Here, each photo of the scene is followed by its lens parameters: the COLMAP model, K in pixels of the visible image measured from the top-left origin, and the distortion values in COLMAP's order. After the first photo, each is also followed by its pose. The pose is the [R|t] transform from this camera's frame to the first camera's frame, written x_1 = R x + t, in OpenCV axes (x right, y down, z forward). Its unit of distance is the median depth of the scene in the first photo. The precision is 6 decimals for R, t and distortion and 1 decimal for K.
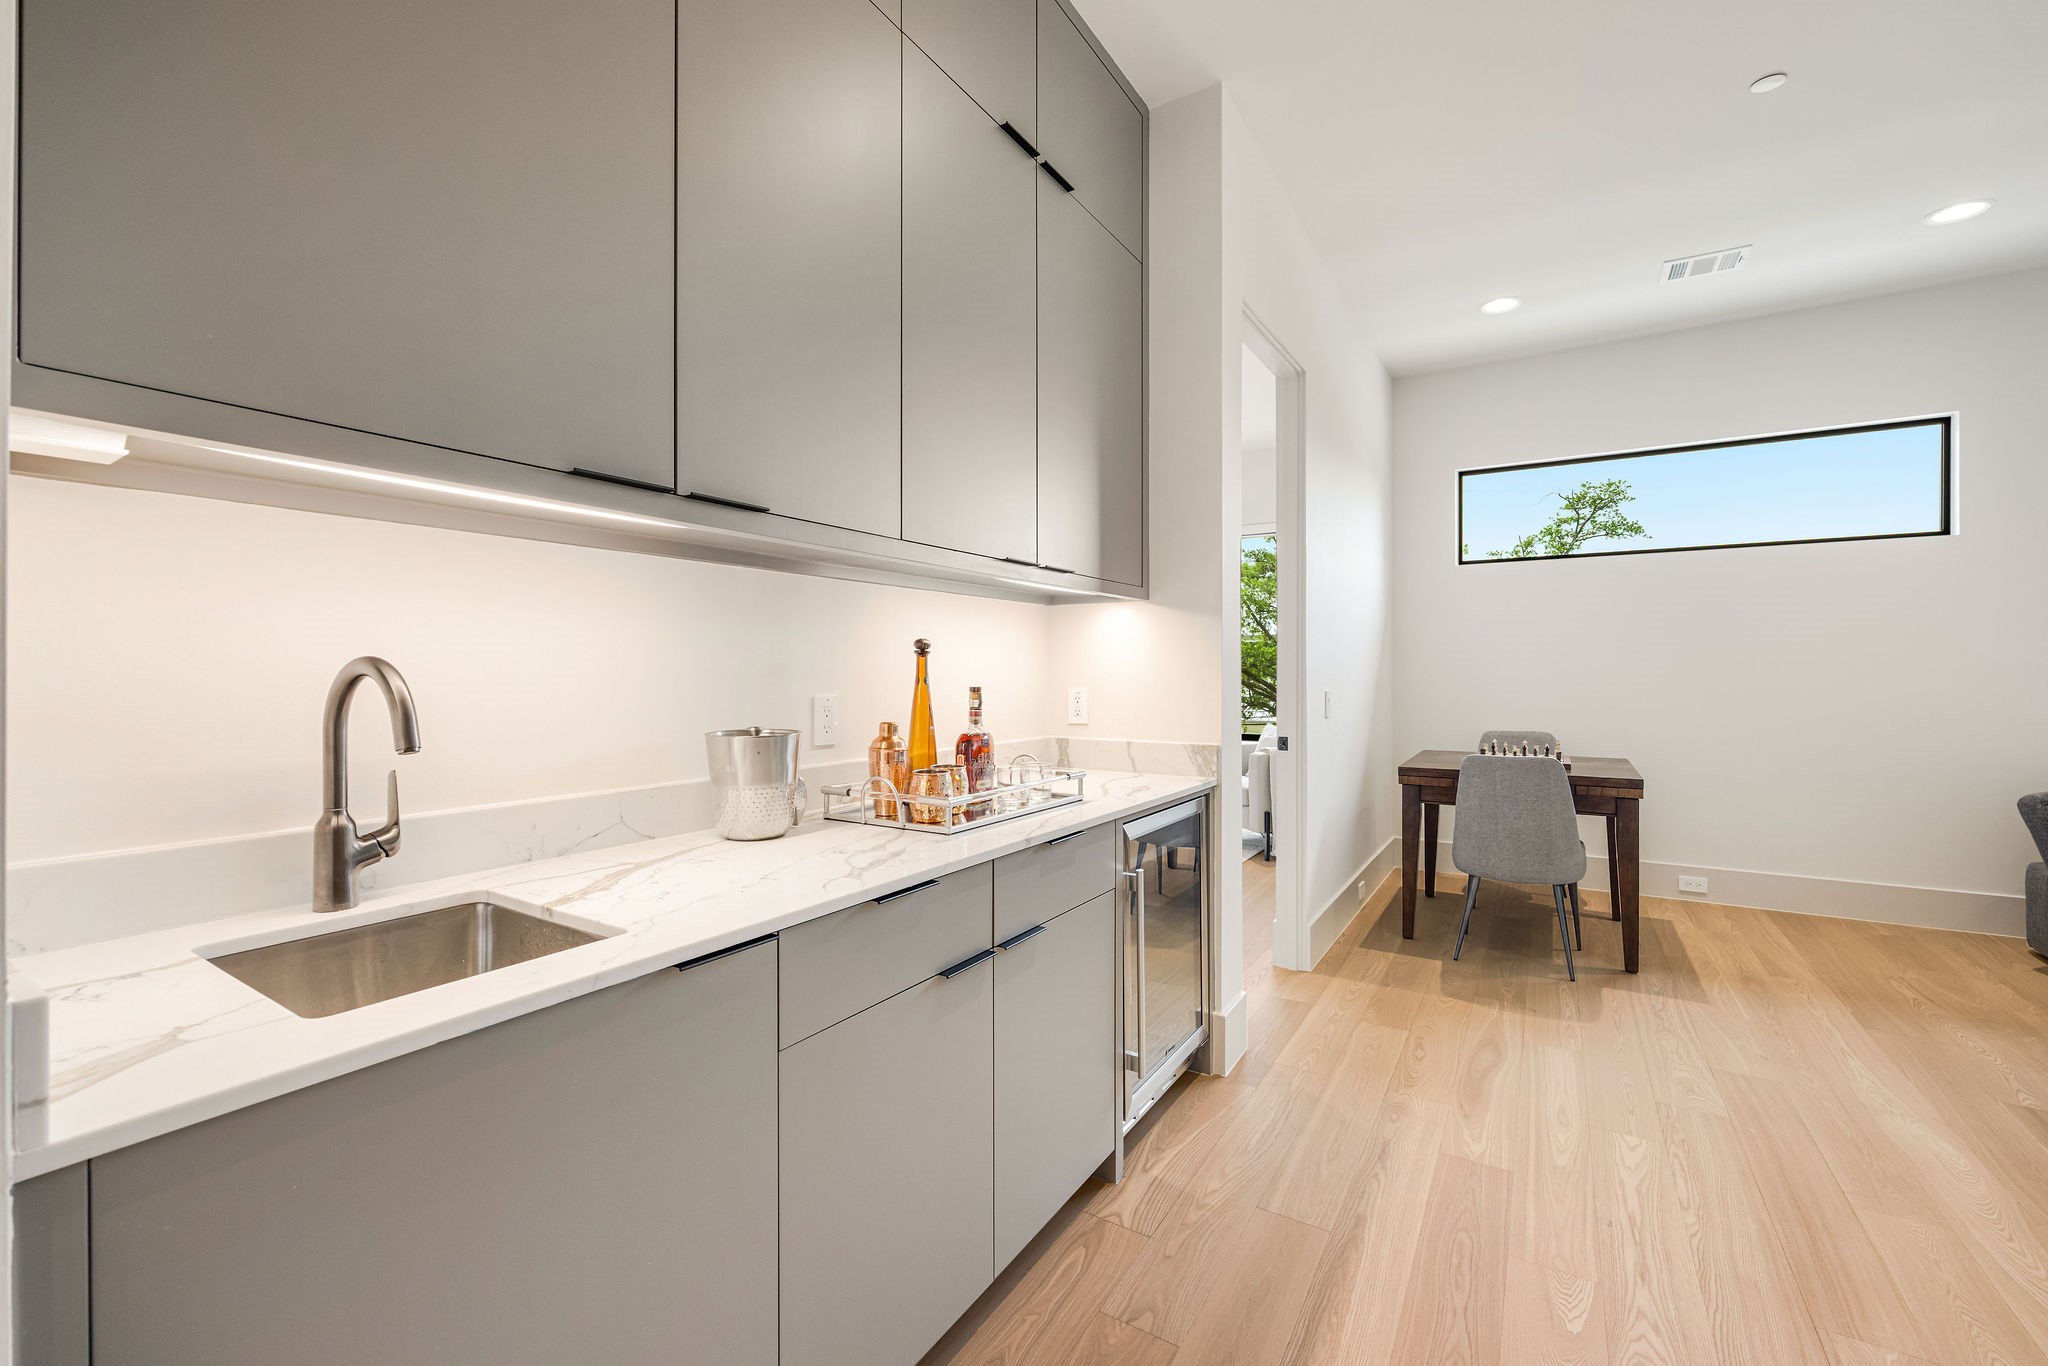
lens RADIAL K [[825.5, 0, 1012.1], [0, 825.5, 673.1], [0, 0, 1]] dist [-0.006607, -0.000167]
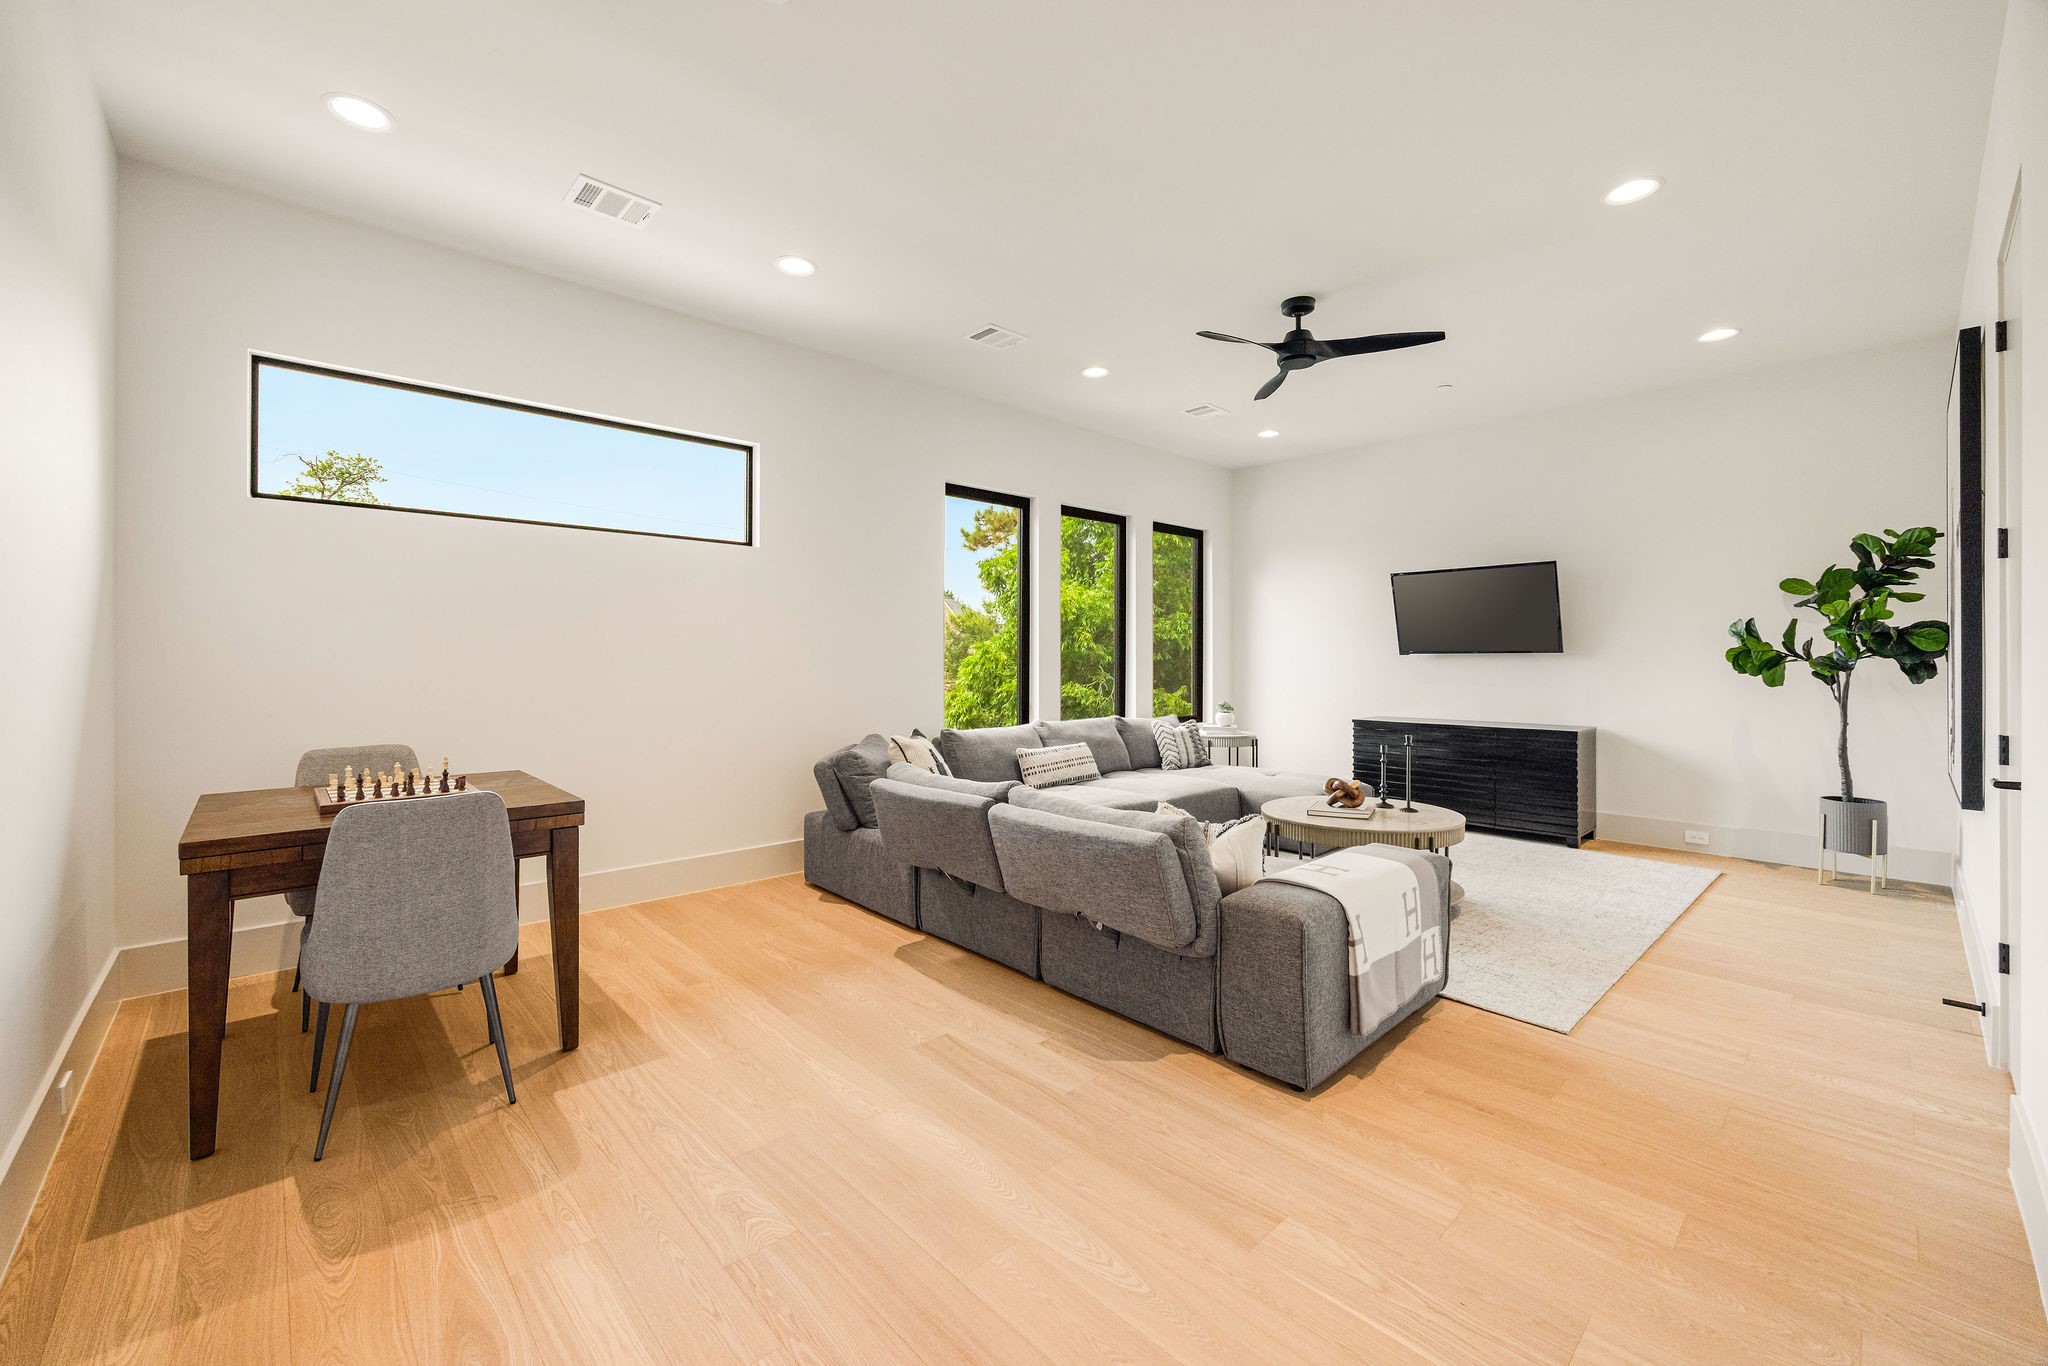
lens RADIAL K [[814.2, 0, 998.1], [0, 814.2, 662.6], [0, 0, 1]] dist [-0.000824, -0.000445]
pose [[0.254253, -0.002319, 0.967135, 0.112231], [0.000804, 0.999997, 0.002186, -0.004124], [-0.967137, 0.000222, 0.254254, 0.411930]]
